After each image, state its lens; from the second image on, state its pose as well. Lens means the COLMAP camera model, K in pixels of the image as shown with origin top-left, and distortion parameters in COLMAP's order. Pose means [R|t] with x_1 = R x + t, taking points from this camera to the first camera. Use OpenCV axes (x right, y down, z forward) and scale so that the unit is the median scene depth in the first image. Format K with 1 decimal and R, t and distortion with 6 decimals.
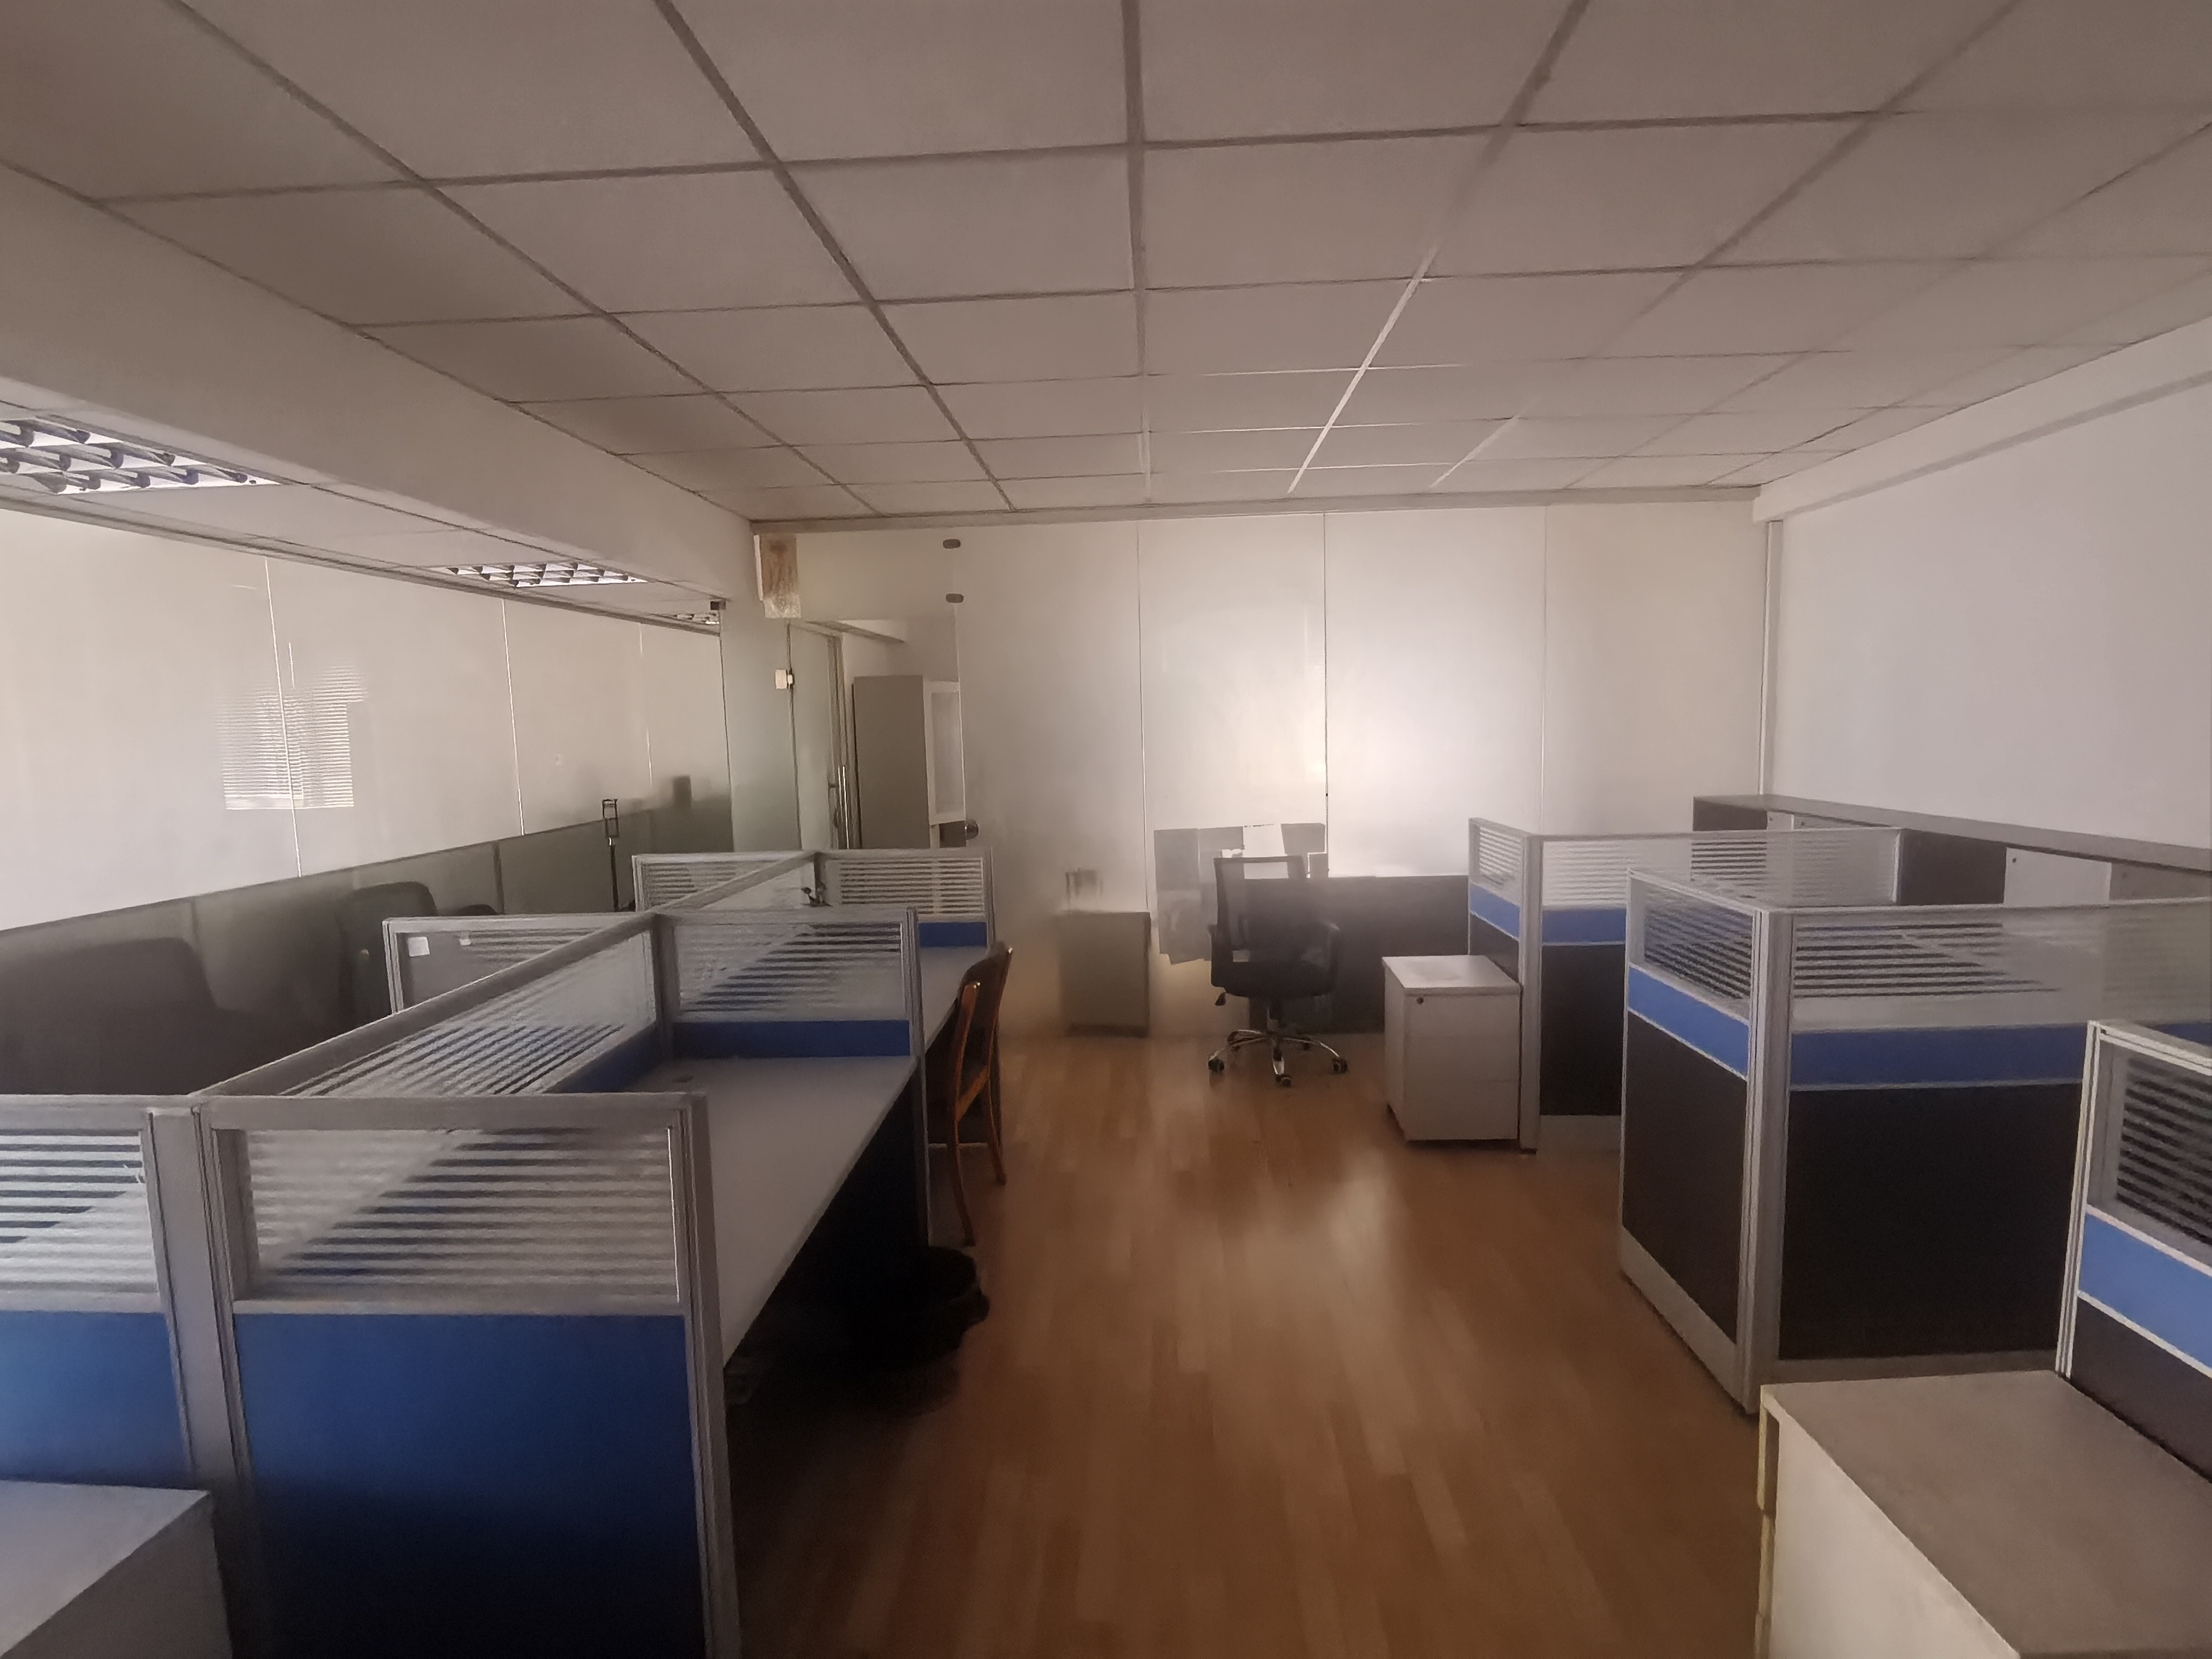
lens RADIAL K [[1063.7, 0, 1094.7], [0, 1063.7, 840.9], [0, 0, 1]] dist [-0.014674, 0.000143]
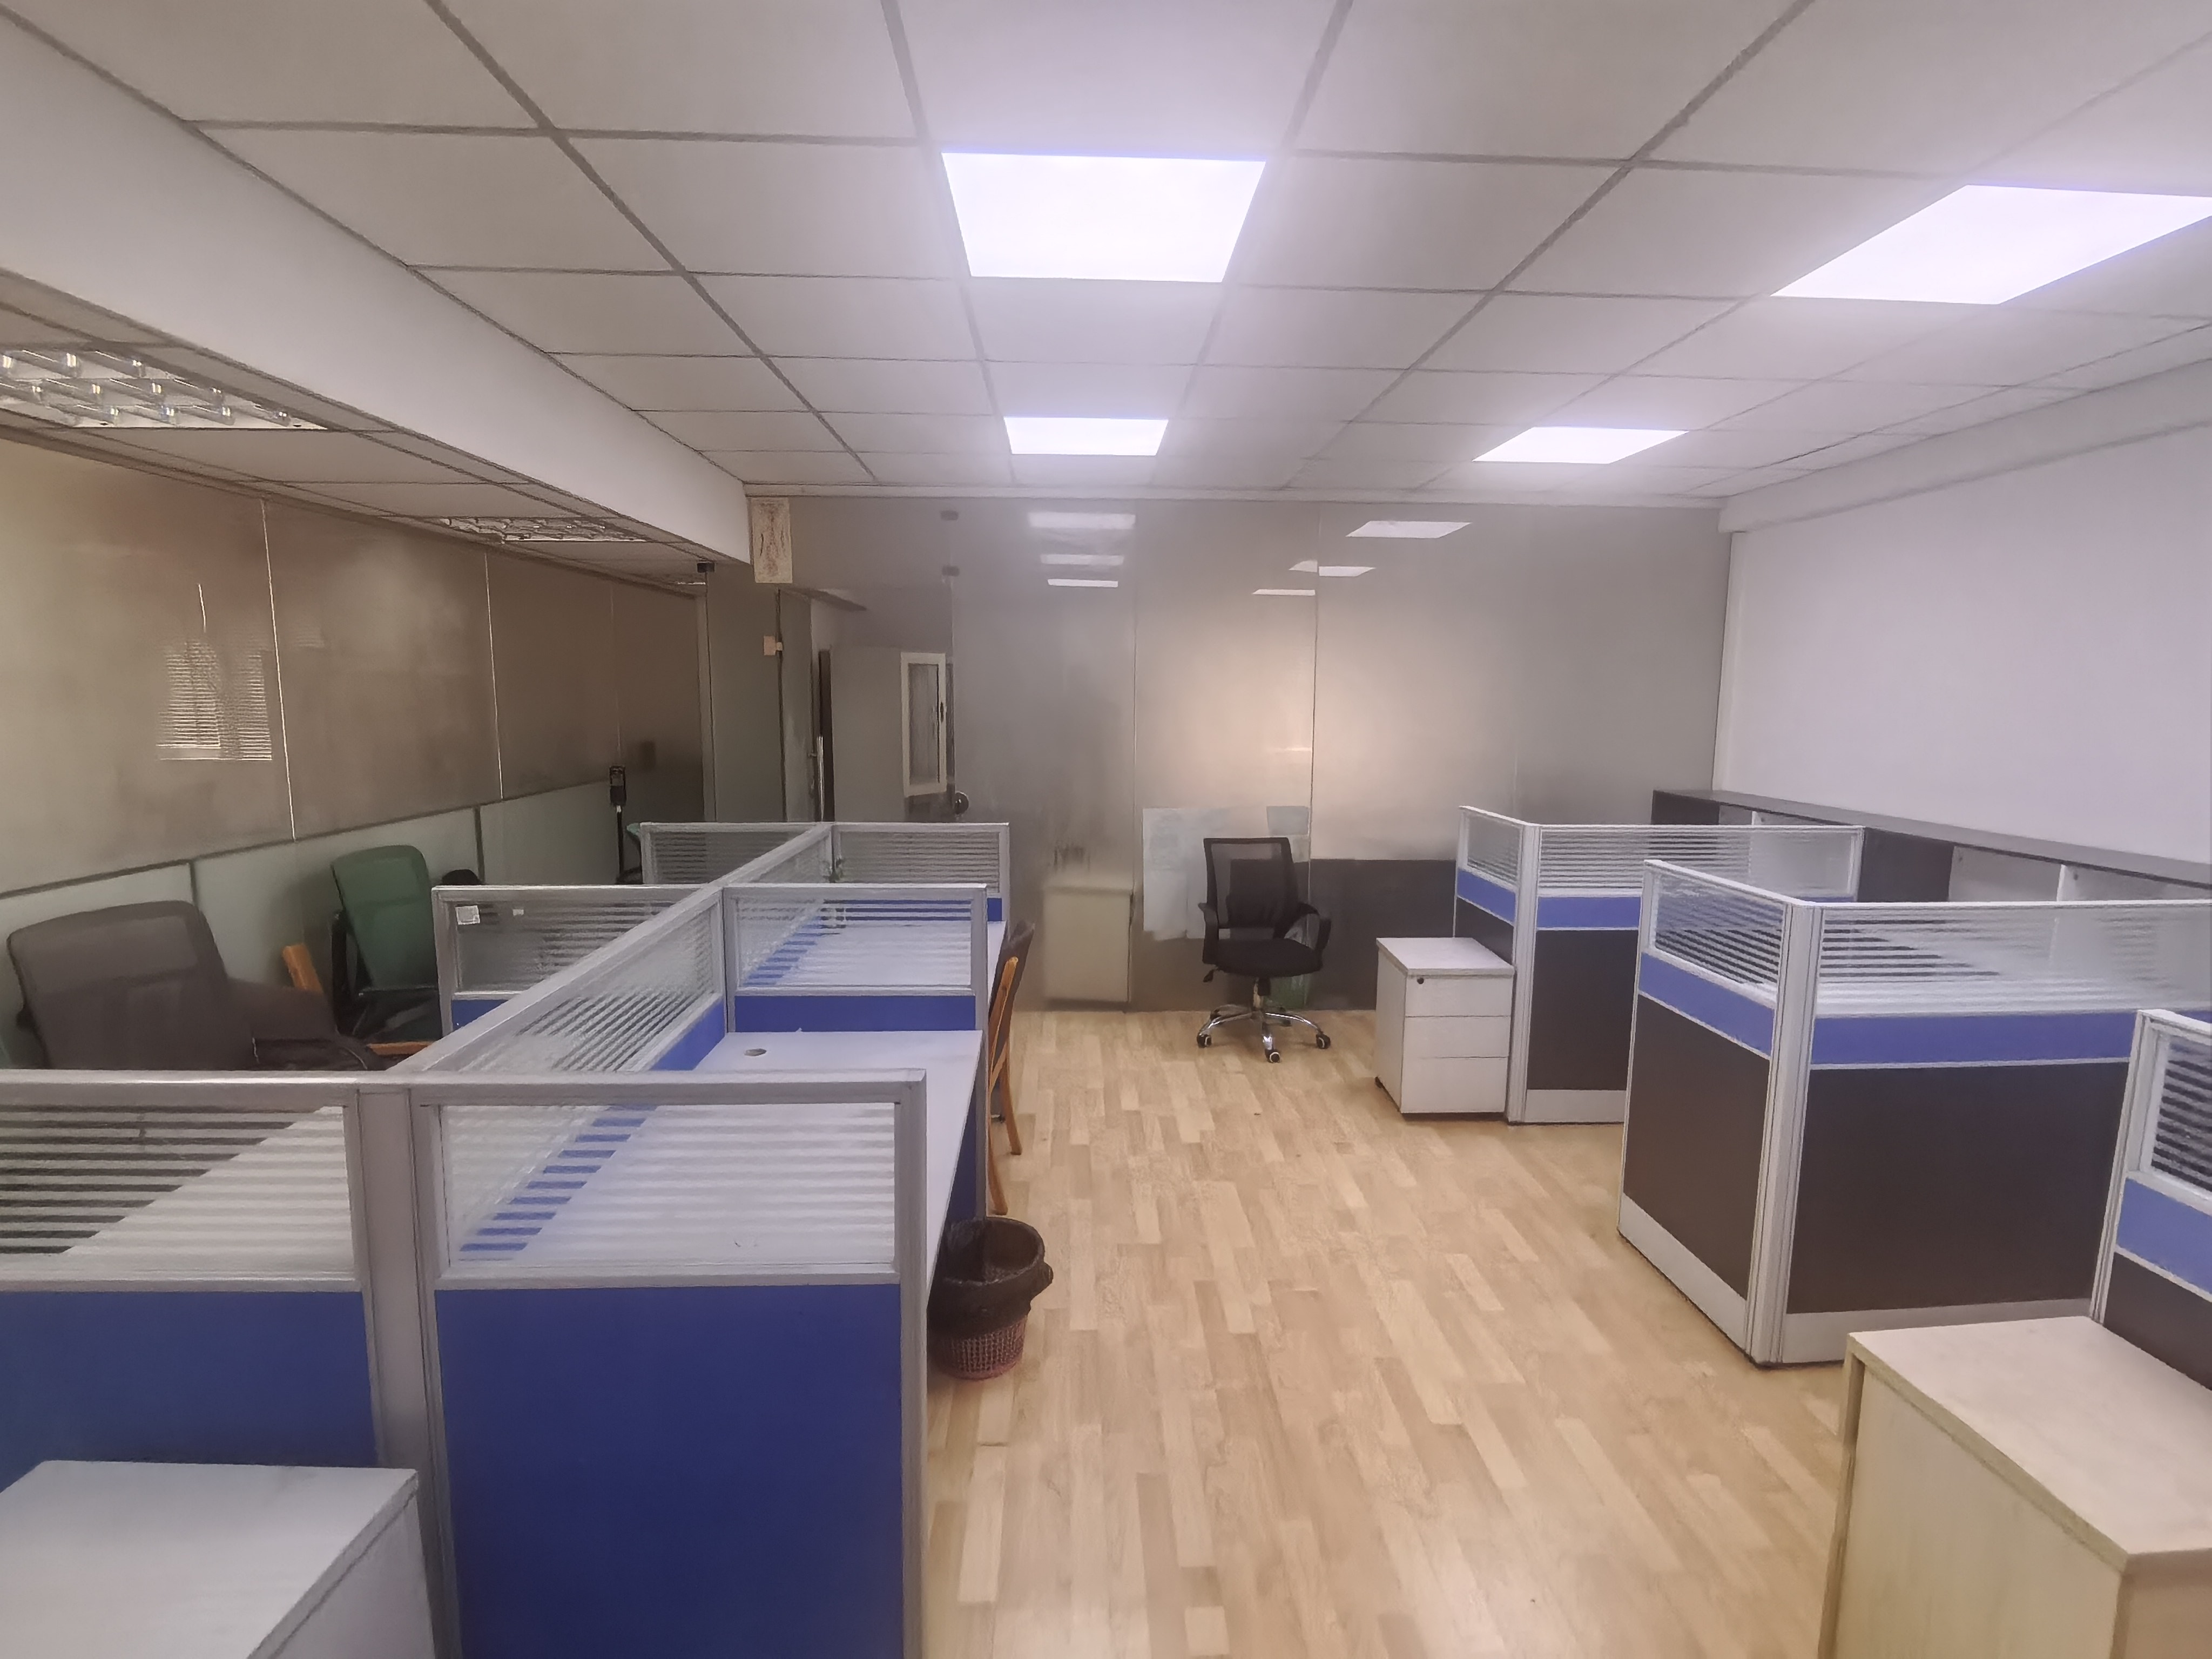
lens RADIAL K [[1063.7, 0, 1110.2], [0, 1063.7, 835.0], [0, 0, 1]] dist [-0.014674, 0.000143]
pose [[0.996087, 0.022771, 0.085397, -0.121354], [-0.024420, 0.999534, 0.018310, -0.005431], [-0.084940, -0.020324, 0.996179, -0.015214]]
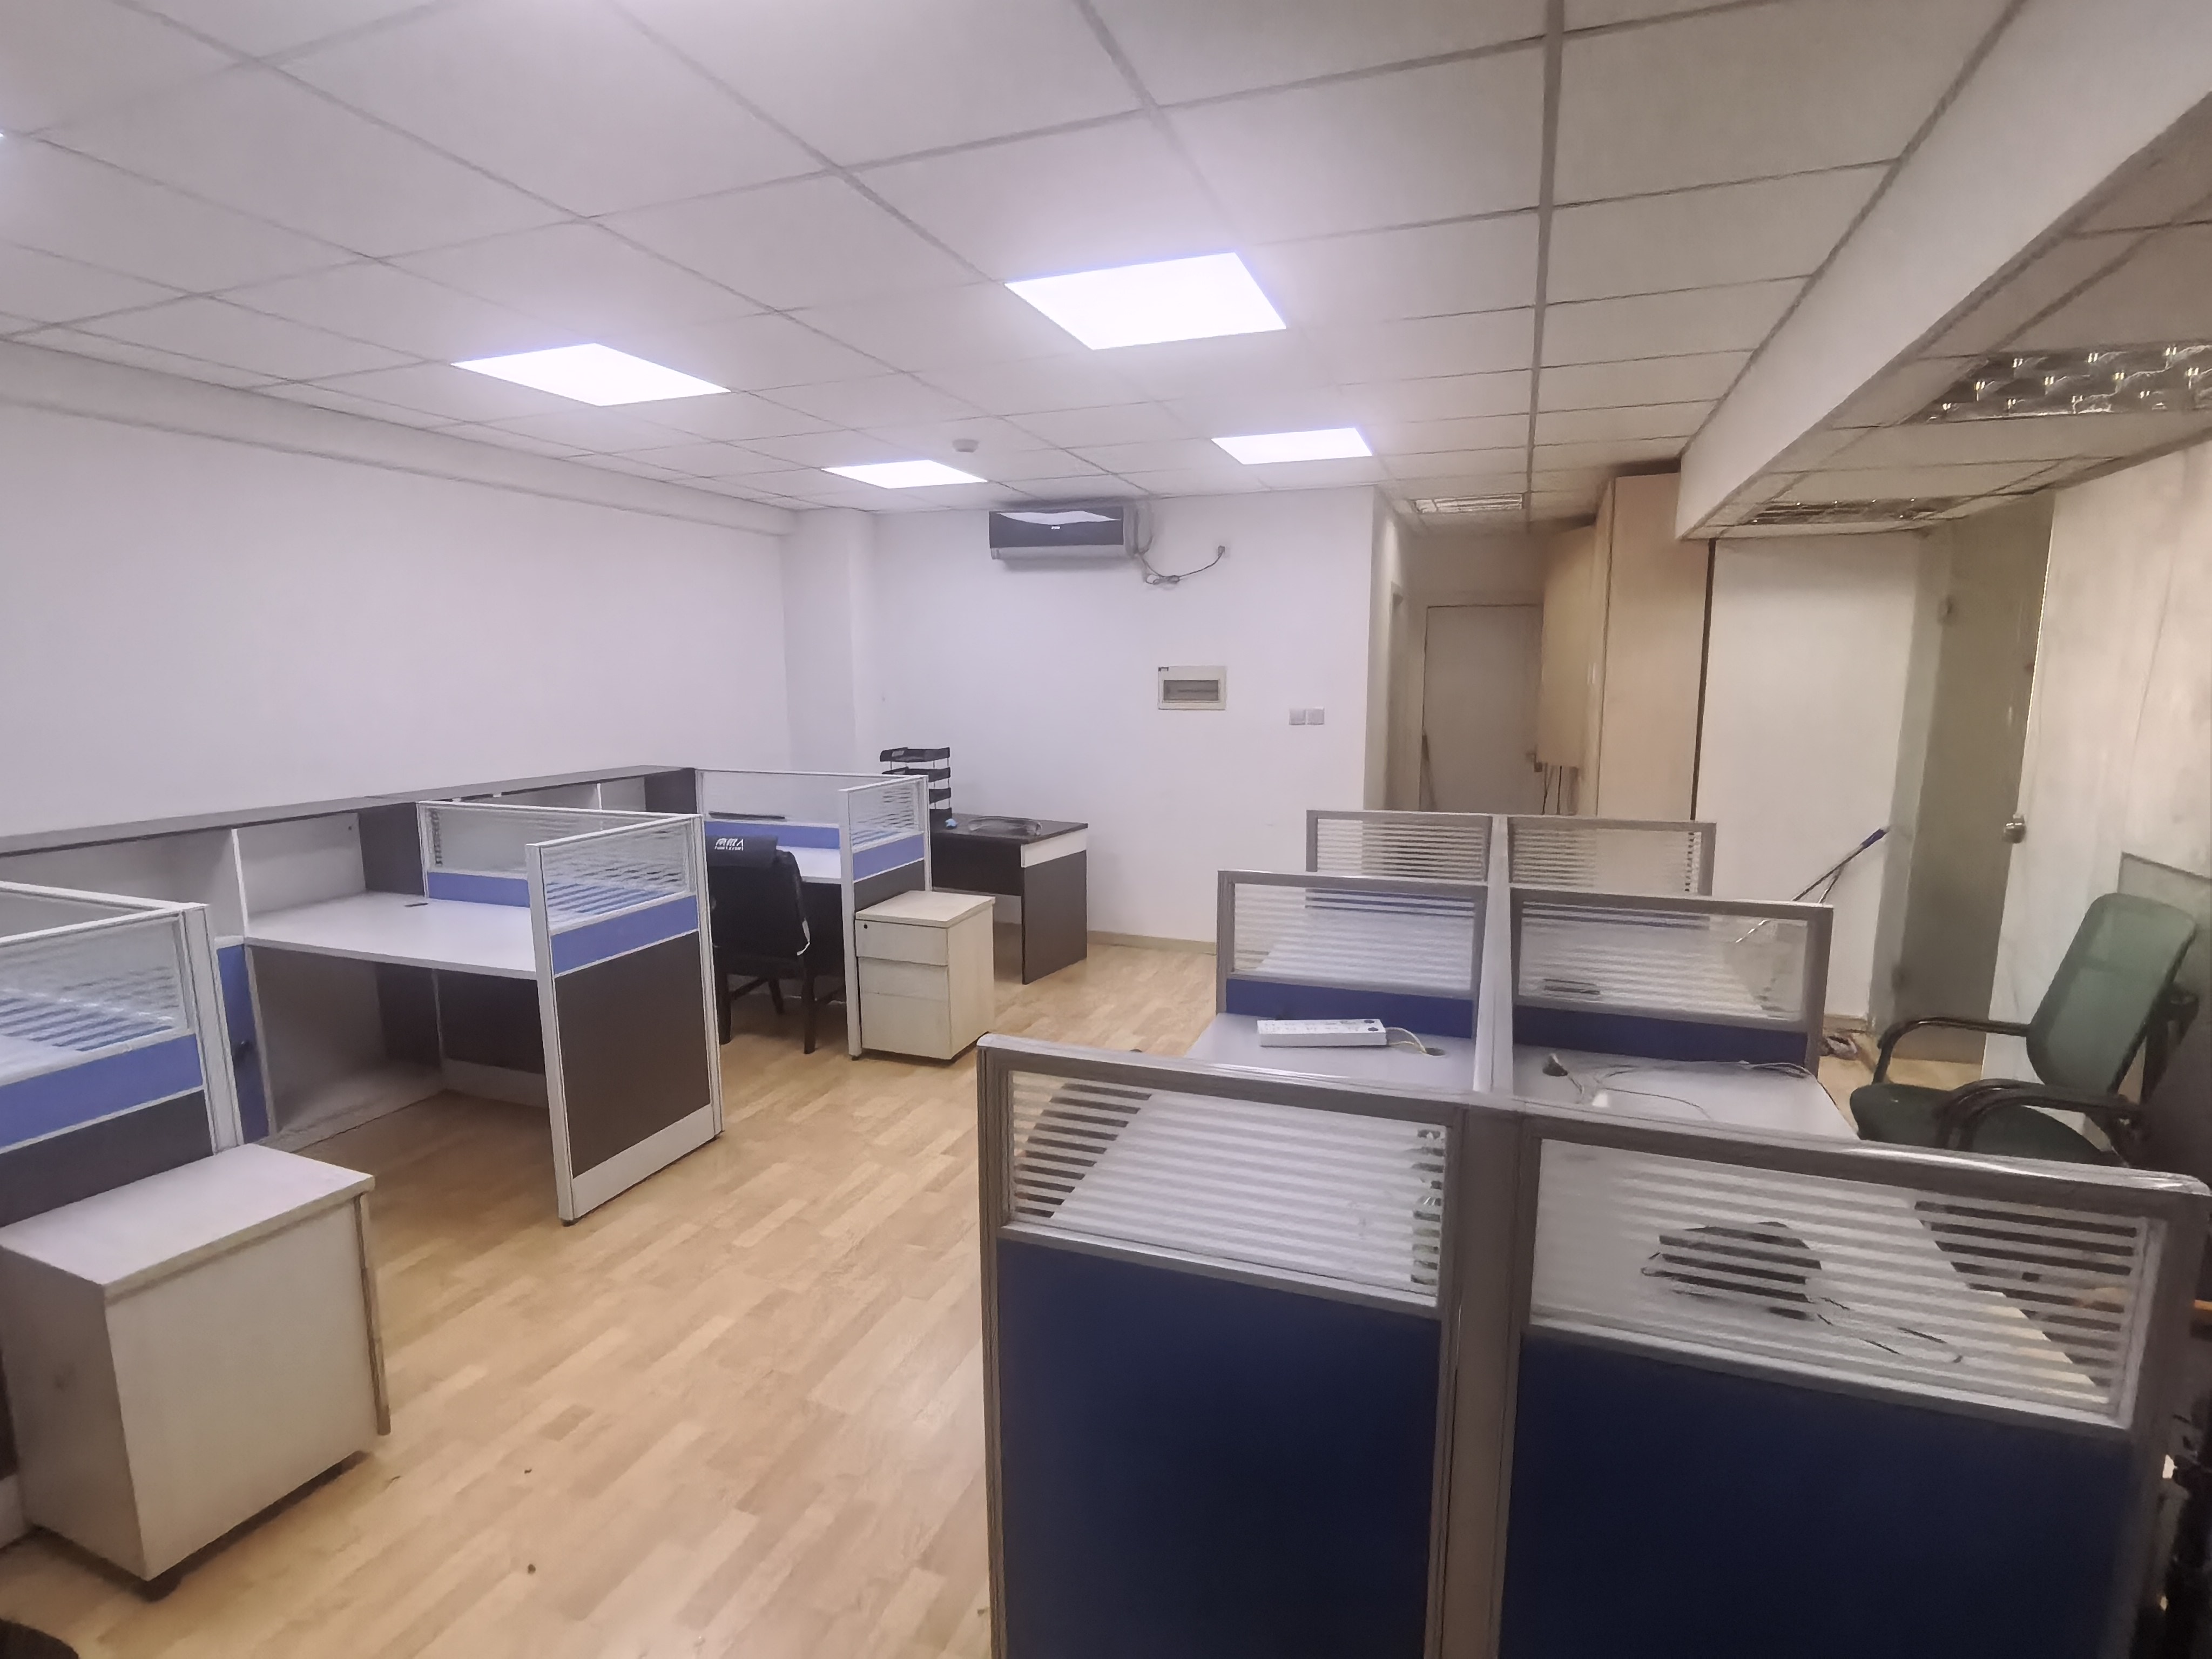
lens RADIAL K [[1063.7, 0, 1116.6], [0, 1063.7, 823.8], [0, 0, 1]] dist [-0.014674, 0.000143]
pose [[-0.954366, -0.015325, 0.298247, -0.313724], [0.056640, 0.971268, 0.231149, -0.178729], [-0.293220, 0.237493, -0.926077, 1.537305]]
